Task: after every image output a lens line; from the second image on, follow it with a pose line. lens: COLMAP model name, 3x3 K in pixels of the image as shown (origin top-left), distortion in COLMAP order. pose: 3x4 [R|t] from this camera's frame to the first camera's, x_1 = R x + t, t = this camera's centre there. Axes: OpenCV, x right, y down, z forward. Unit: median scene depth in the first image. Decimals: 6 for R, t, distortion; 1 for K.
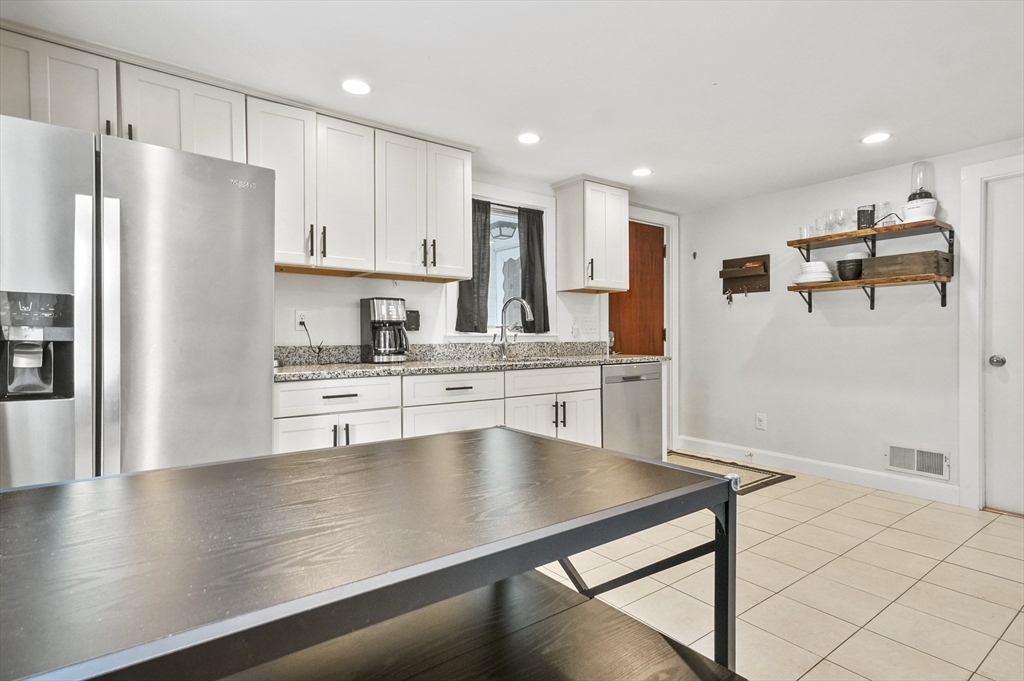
lens RADIAL K [[518.5, 0, 514.5], [0, 518.5, 345.5], [0, 0, 1]] dist [0.010980, 0.003928]
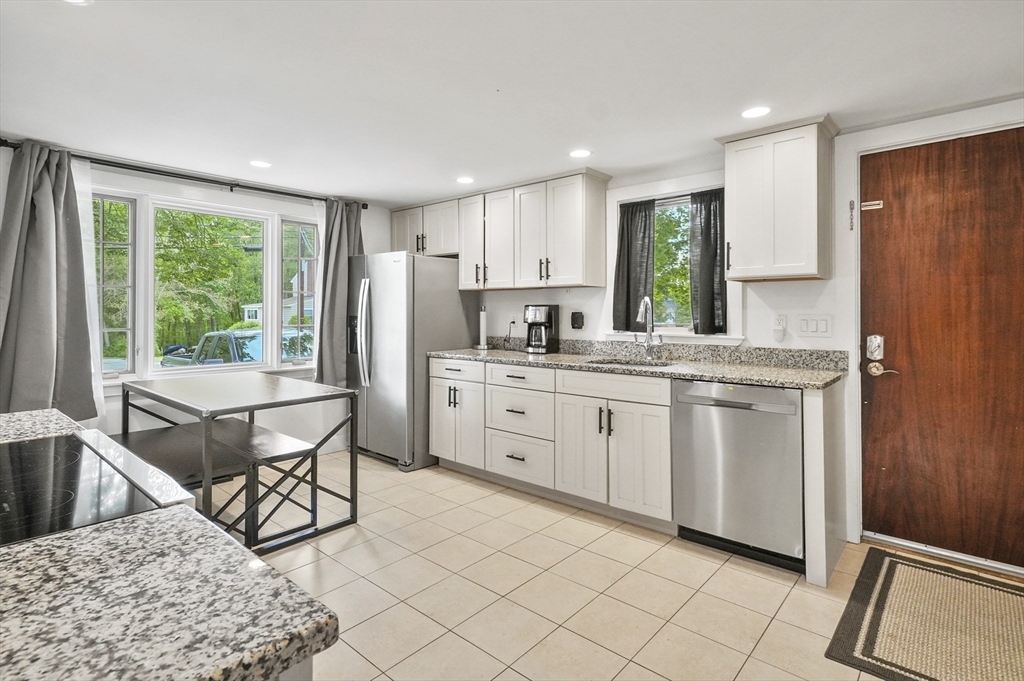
lens RADIAL K [[518.5, 0, 514.6], [0, 518.5, 307.4], [0, 0, 1]] dist [0.010980, 0.003928]
pose [[0.209568, -0.003898, -0.977786, 0.944167], [-0.014400, 0.999871, -0.007073, -0.066805], [0.977688, 0.015562, 0.209485, 0.591362]]
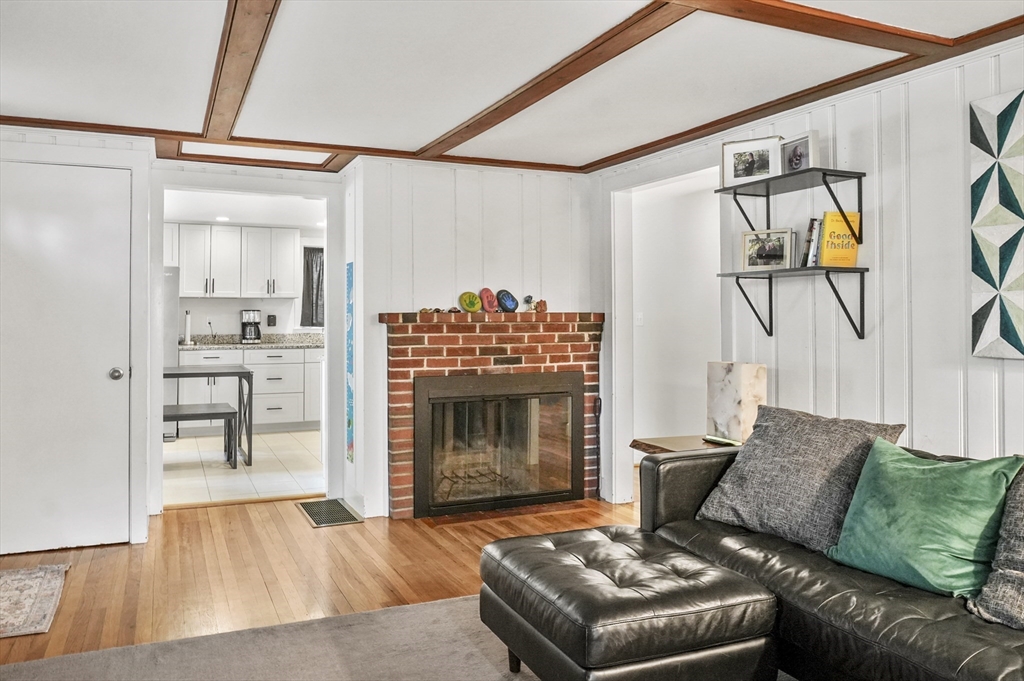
lens RADIAL K [[779.3, 0, 521.4], [0, 779.3, 298.1], [0, 0, 1]] dist [-0.035891, -0.000597]
pose [[0.977258, 0.002331, -0.212042, 1.196657], [-0.009107, 0.999478, -0.030986, -0.049434], [0.211859, 0.032212, 0.976769, -1.422427]]
